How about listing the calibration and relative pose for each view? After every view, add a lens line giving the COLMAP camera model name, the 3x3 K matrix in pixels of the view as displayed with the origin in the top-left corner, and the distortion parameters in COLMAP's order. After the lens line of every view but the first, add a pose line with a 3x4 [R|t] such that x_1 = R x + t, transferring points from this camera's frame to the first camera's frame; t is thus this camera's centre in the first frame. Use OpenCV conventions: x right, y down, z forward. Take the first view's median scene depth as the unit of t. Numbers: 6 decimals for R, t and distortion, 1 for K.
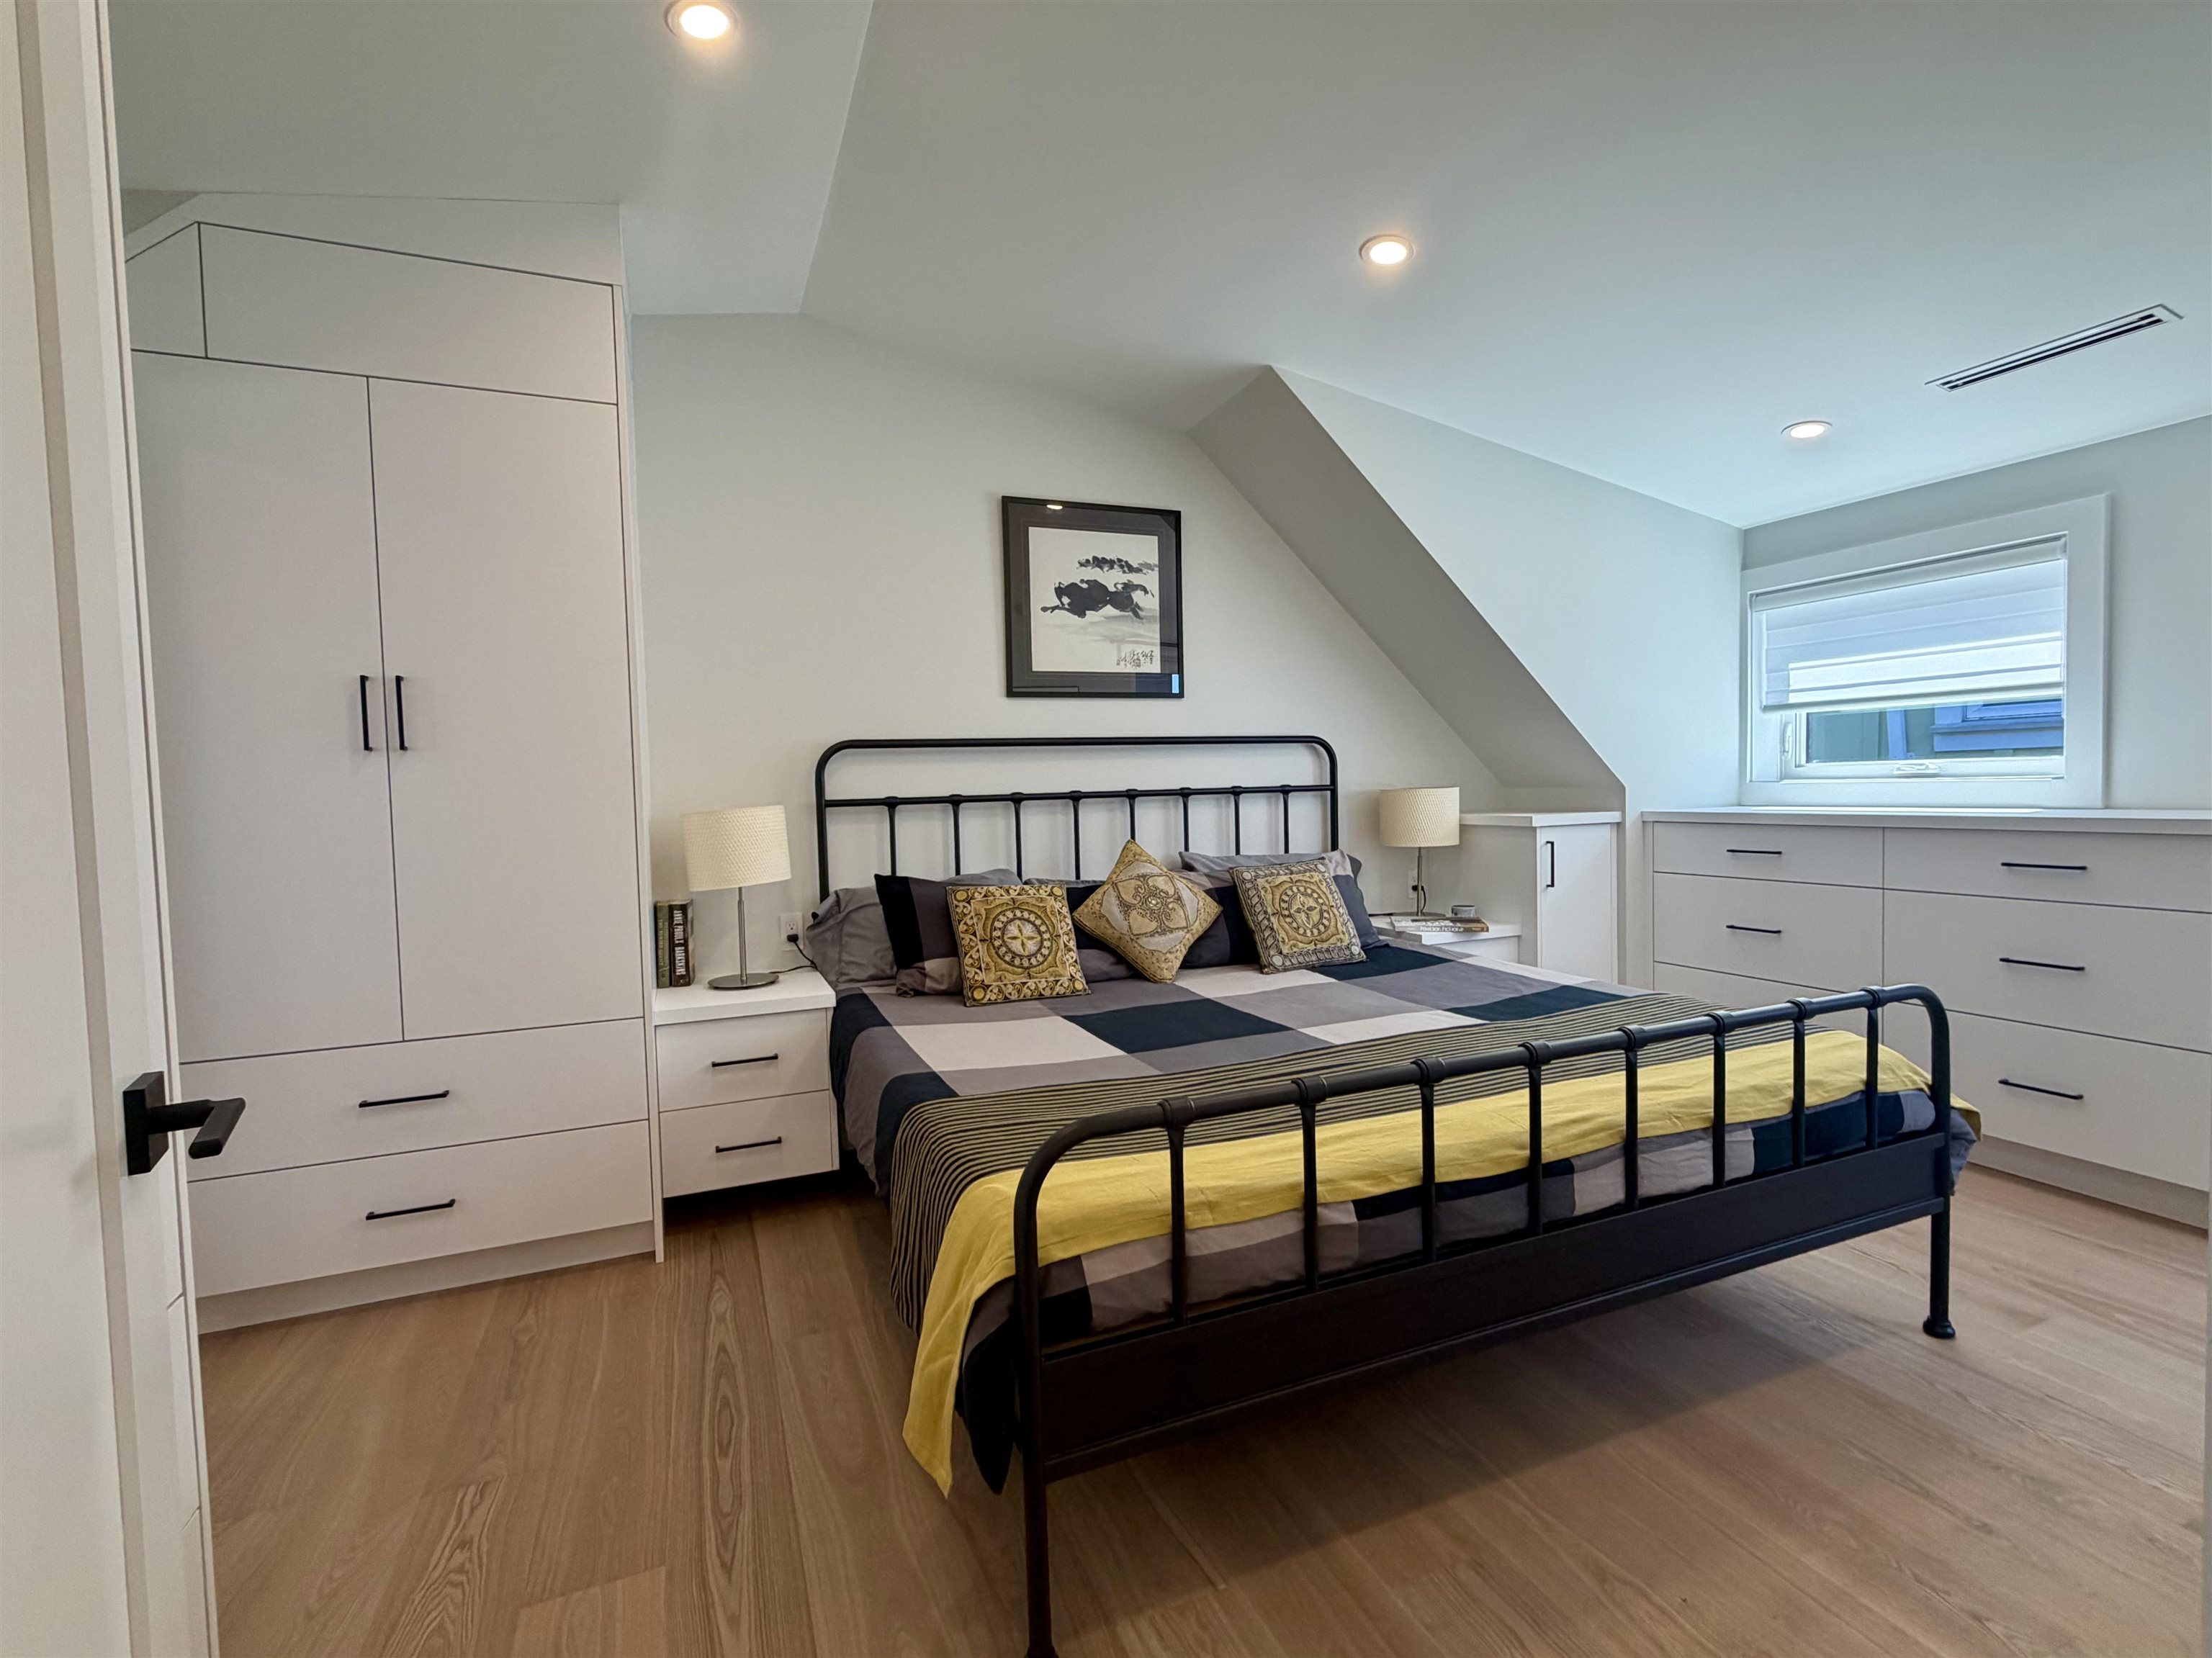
lens RADIAL K [[983.5, 0, 1101.2], [0, 983.5, 836.2], [0, 0, 1]] dist [-0.002450, -0.000476]
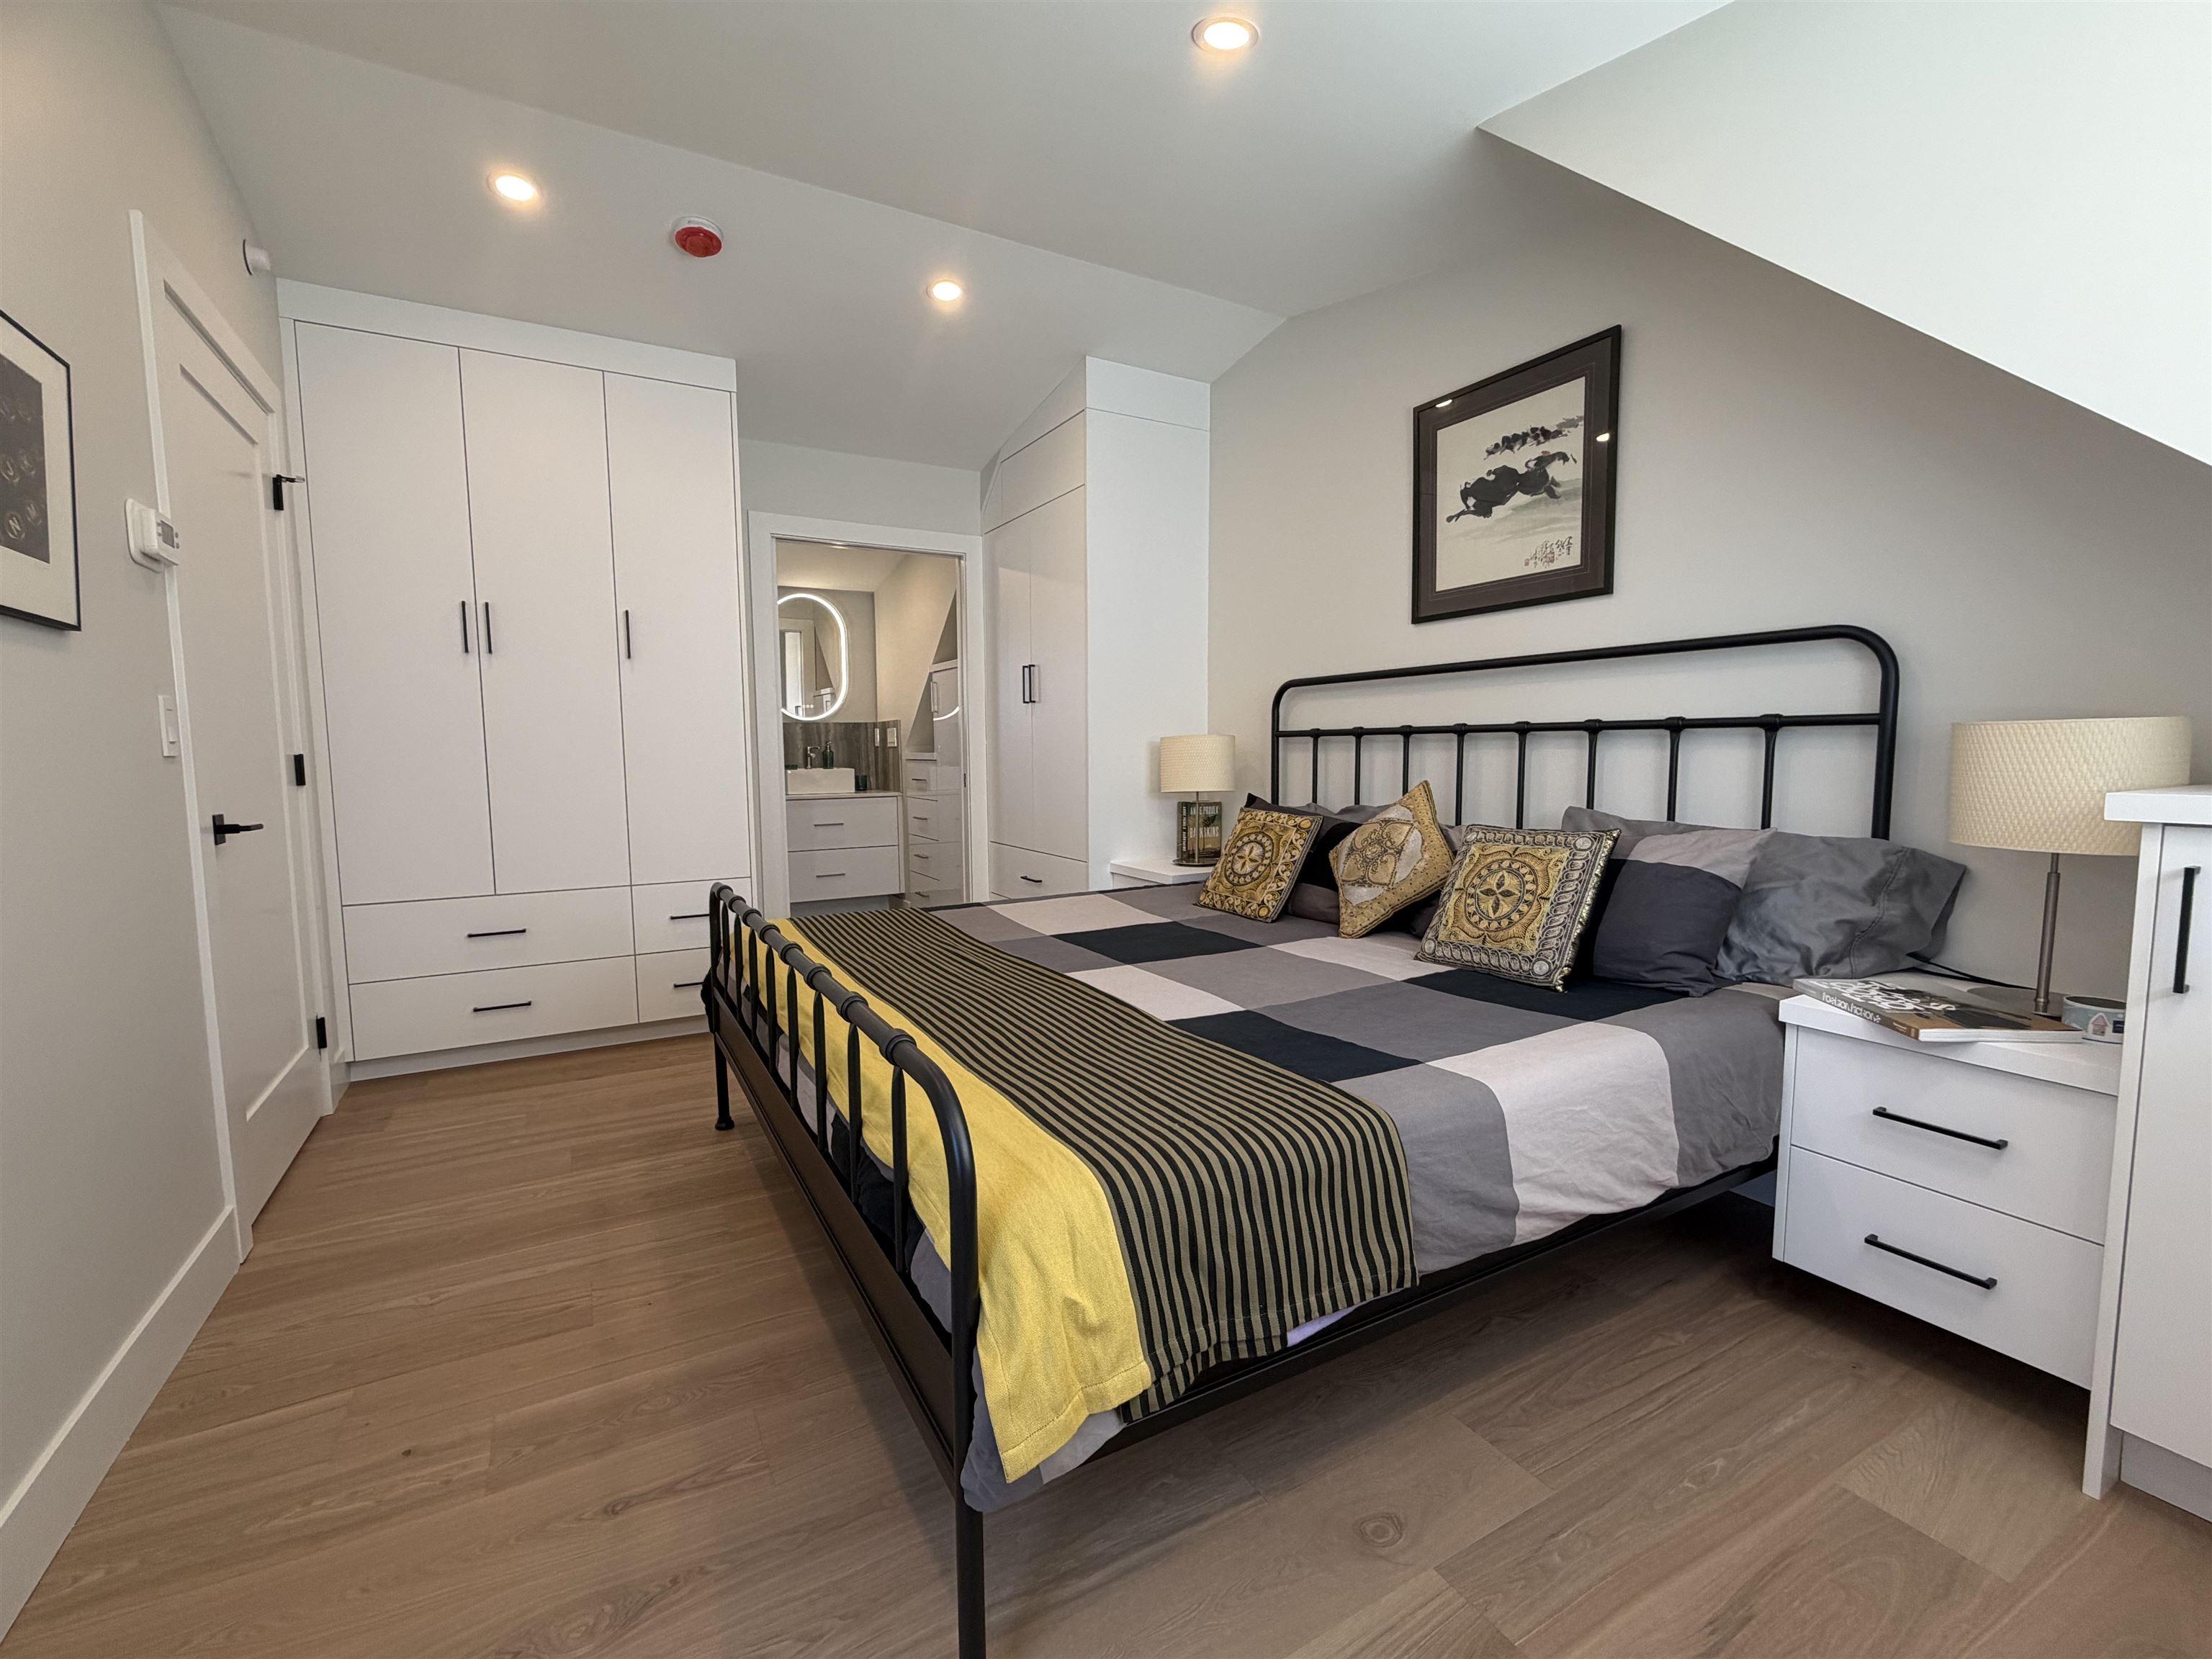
lens RADIAL K [[983.6, 0, 1112.6], [0, 983.6, 824.4], [0, 0, 1]] dist [-0.002450, -0.000476]
pose [[0.110996, 0.104415, -0.988321, 0.803991], [-0.047408, 0.993890, 0.099679, -0.029579], [0.992690, 0.035790, 0.115267, 0.594140]]
